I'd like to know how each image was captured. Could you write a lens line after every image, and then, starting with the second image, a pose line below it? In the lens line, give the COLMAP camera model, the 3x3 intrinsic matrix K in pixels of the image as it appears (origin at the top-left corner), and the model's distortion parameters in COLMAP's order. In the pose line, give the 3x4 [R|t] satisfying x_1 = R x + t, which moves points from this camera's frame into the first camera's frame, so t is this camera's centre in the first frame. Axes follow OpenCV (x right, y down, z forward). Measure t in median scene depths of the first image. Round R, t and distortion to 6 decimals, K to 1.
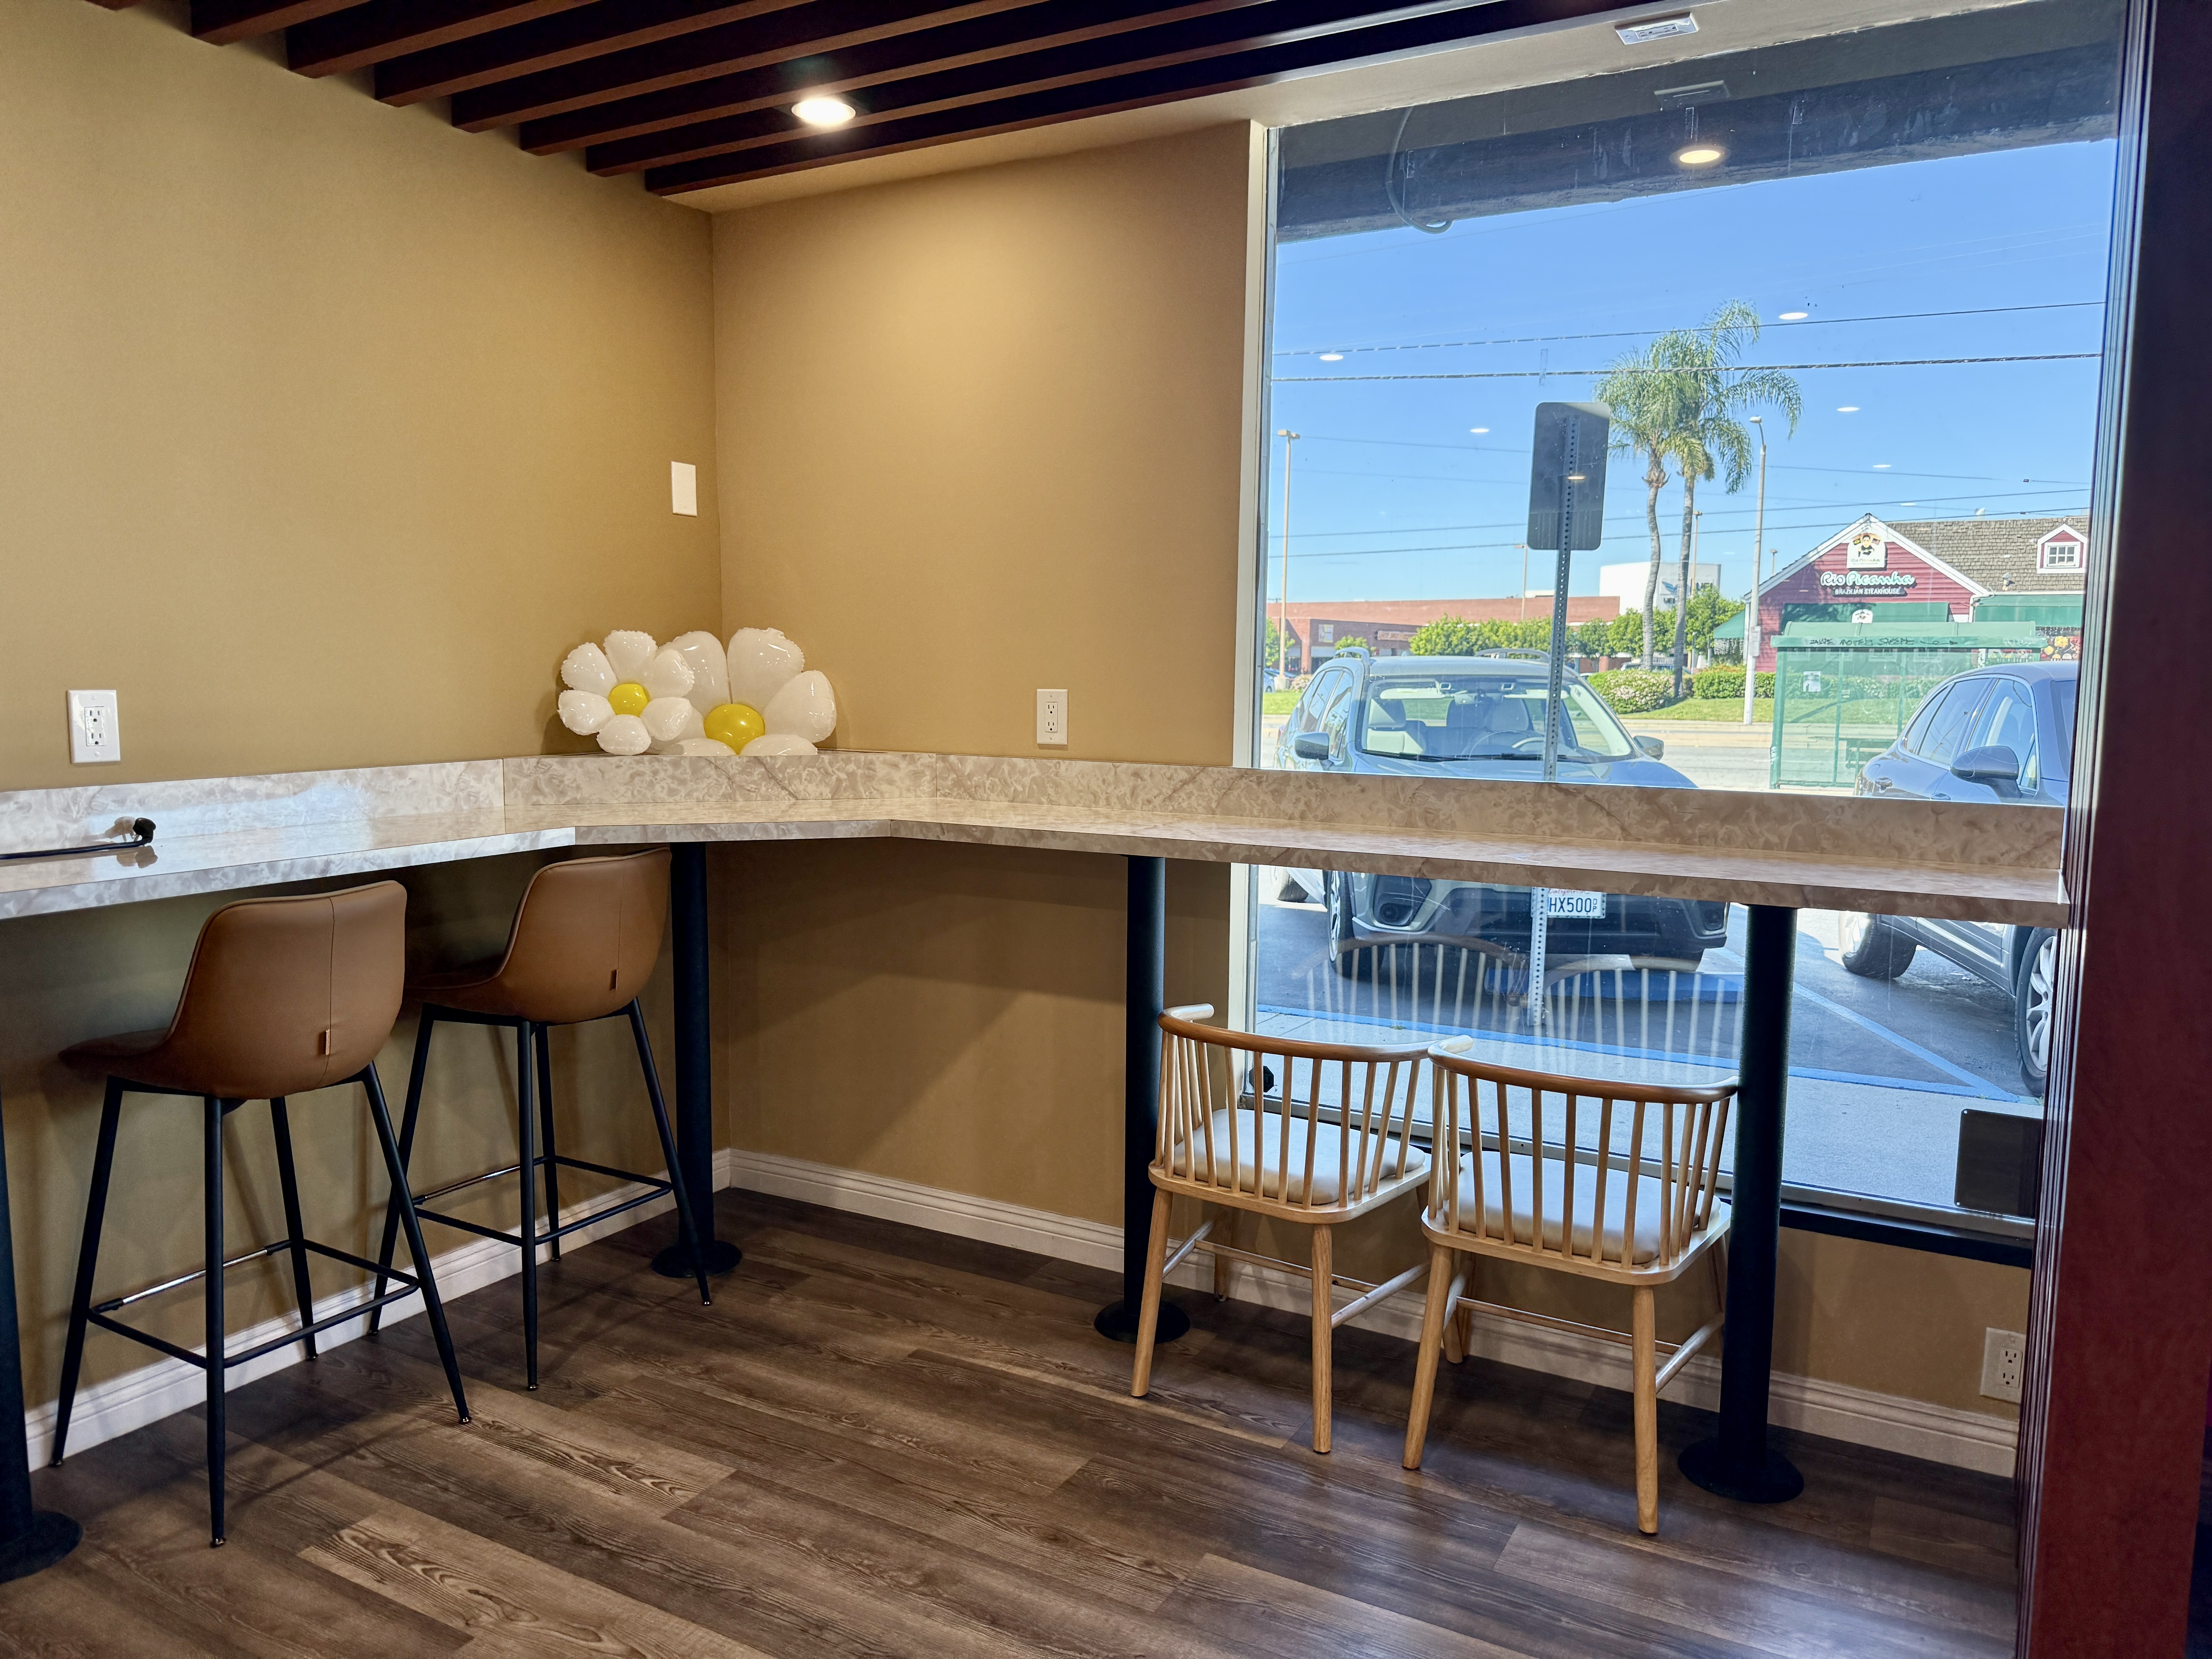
lens RADIAL K [[1538.9, 0, 1108.8], [0, 1538.9, 841.9], [0, 0, 1]] dist [0.125894, -0.193112]
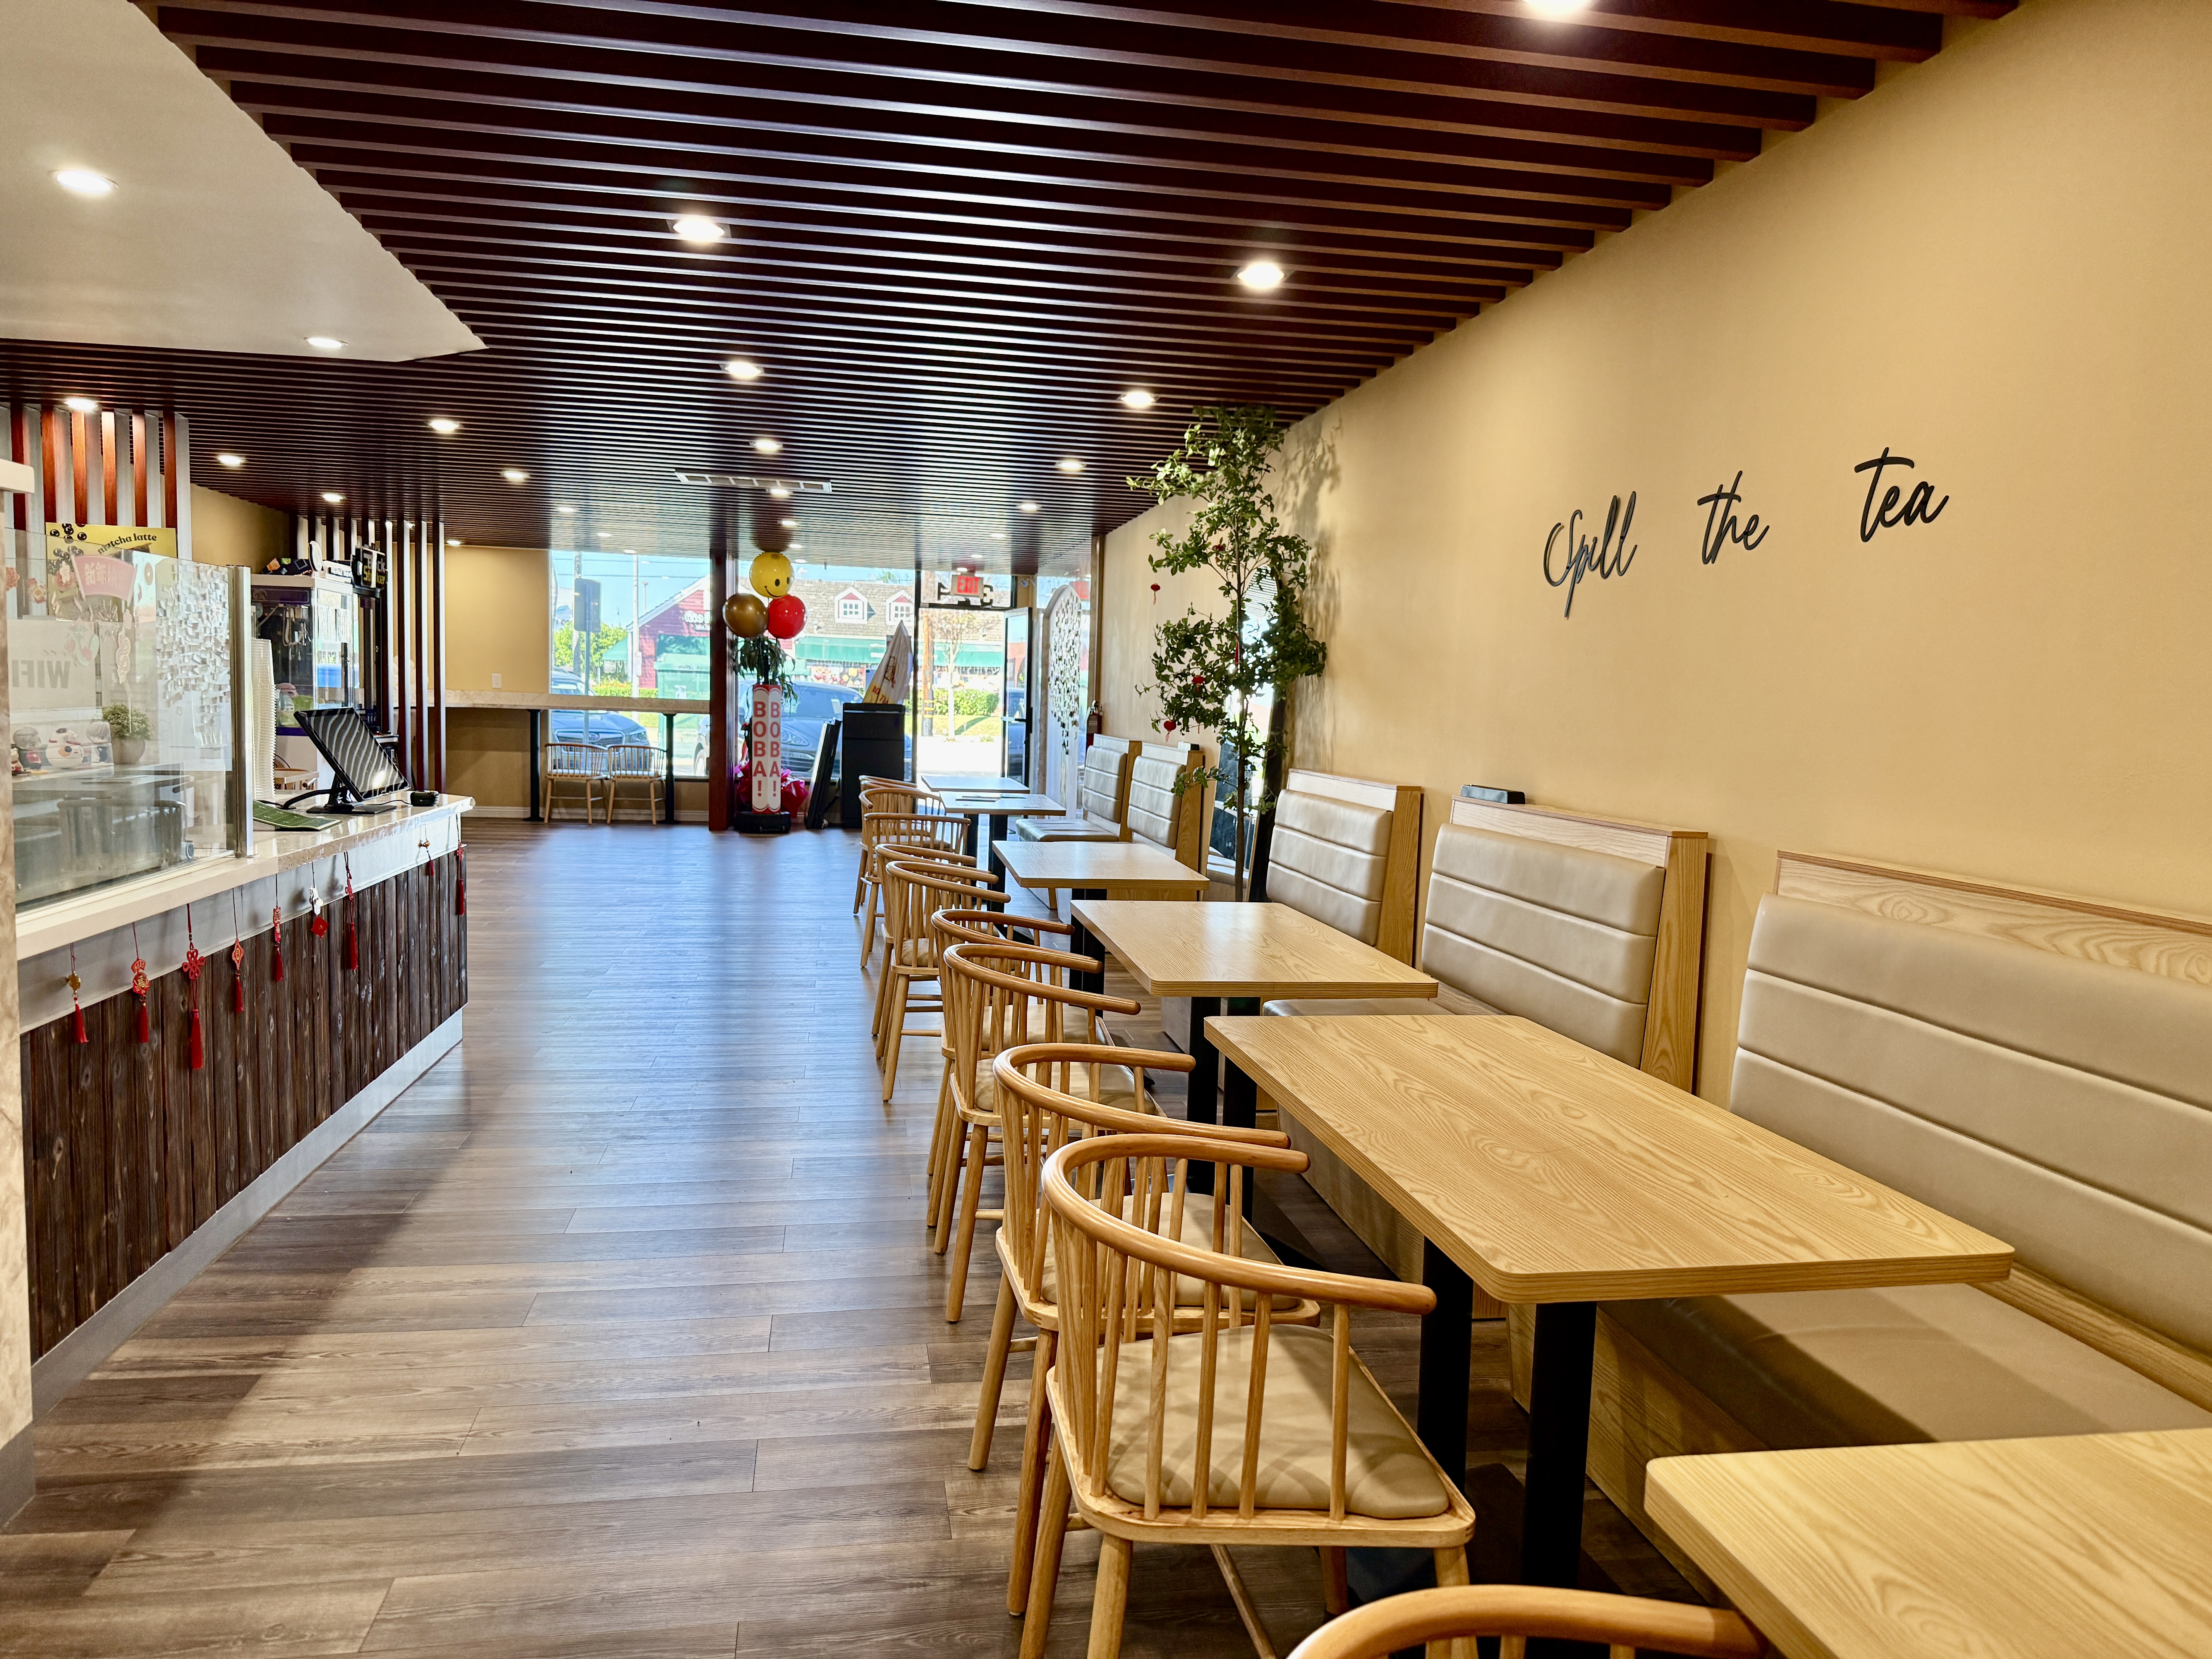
lens RADIAL K [[1538.9, 0, 1108.8], [0, 1538.9, 841.9], [0, 0, 1]] dist [0.125894, -0.193112]
pose [[0.774574, -0.043181, 0.631007, -0.086436], [0.050532, 0.998702, 0.006315, 0.024528], [-0.630461, 0.026994, 0.775751, -0.196630]]
